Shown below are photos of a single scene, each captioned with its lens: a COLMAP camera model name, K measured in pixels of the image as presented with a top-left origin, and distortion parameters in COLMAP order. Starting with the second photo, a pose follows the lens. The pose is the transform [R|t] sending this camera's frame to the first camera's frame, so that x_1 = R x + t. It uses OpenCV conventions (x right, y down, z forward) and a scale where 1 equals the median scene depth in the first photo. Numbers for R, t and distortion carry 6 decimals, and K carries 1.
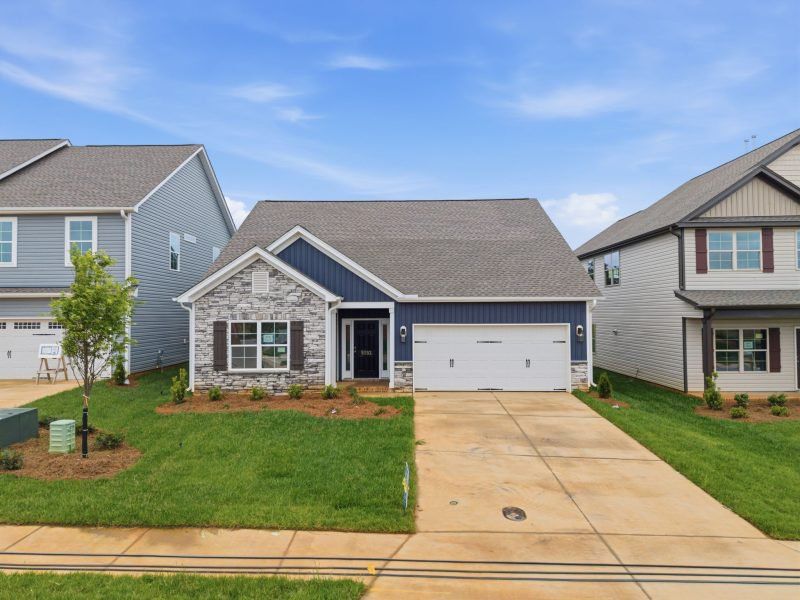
lens RADIAL K [[519.7, 0, 399.9], [0, 519.7, 296.5], [0, 0, 1]] dist [0.029165, -0.017080]
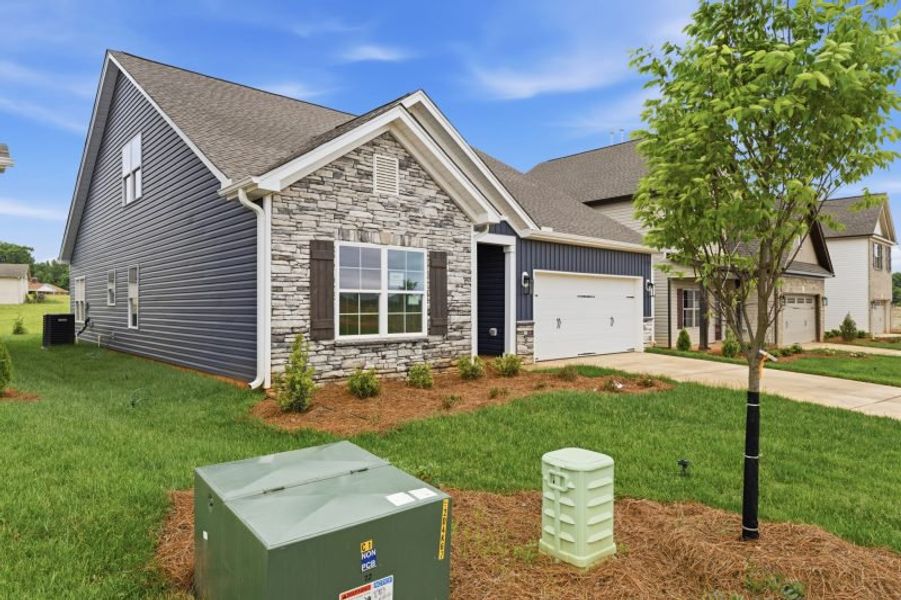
lens RADIAL K [[565.3, 0, 456.7], [0, 565.3, 304.5], [0, 0, 1]] dist [-0.029893, 0.005774]
pose [[0.725201, 0.007511, 0.688497, -0.617530], [-0.021764, 0.999691, 0.012018, 0.098317], [-0.688194, -0.023700, 0.725140, 0.520829]]
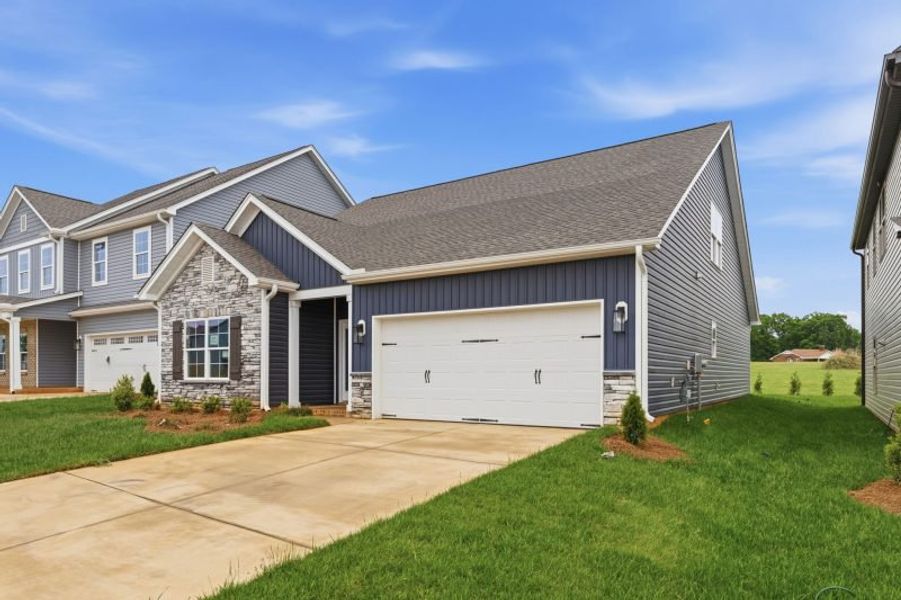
lens RADIAL K [[565.3, 0, 462.6], [0, 565.3, 374.3], [0, 0, 1]] dist [-0.029893, 0.005774]
pose [[0.856168, 0.005409, -0.516669, 0.513412], [0.009846, 0.999593, 0.026780, 0.113331], [0.516603, -0.028015, 0.855766, 0.460128]]
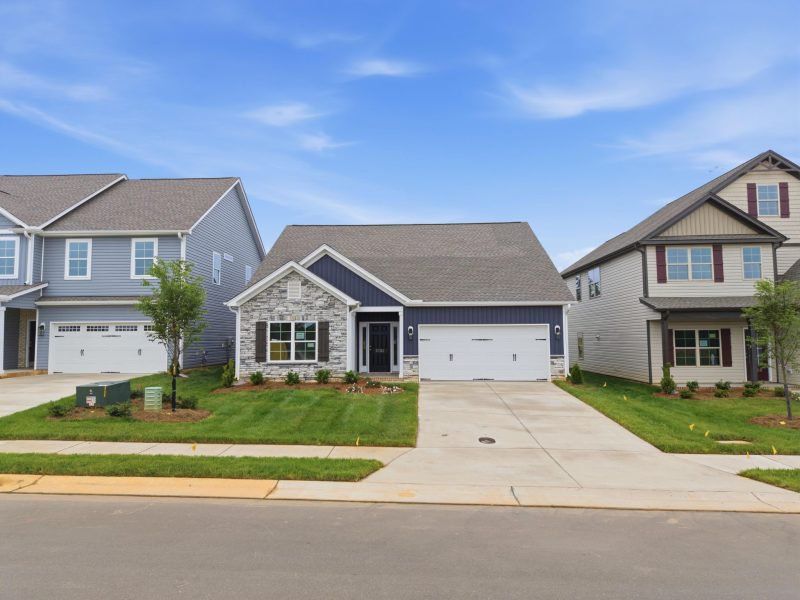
lens RADIAL K [[531.9, 0, 399.9], [0, 531.9, 298.4], [0, 0, 1]] dist [0.036807, -0.017333]
pose [[0.999777, -0.002243, -0.021009, 0.007989], [0.001210, 0.998795, -0.049057, 0.054588], [0.021094, 0.049021, 0.998575, -0.248069]]
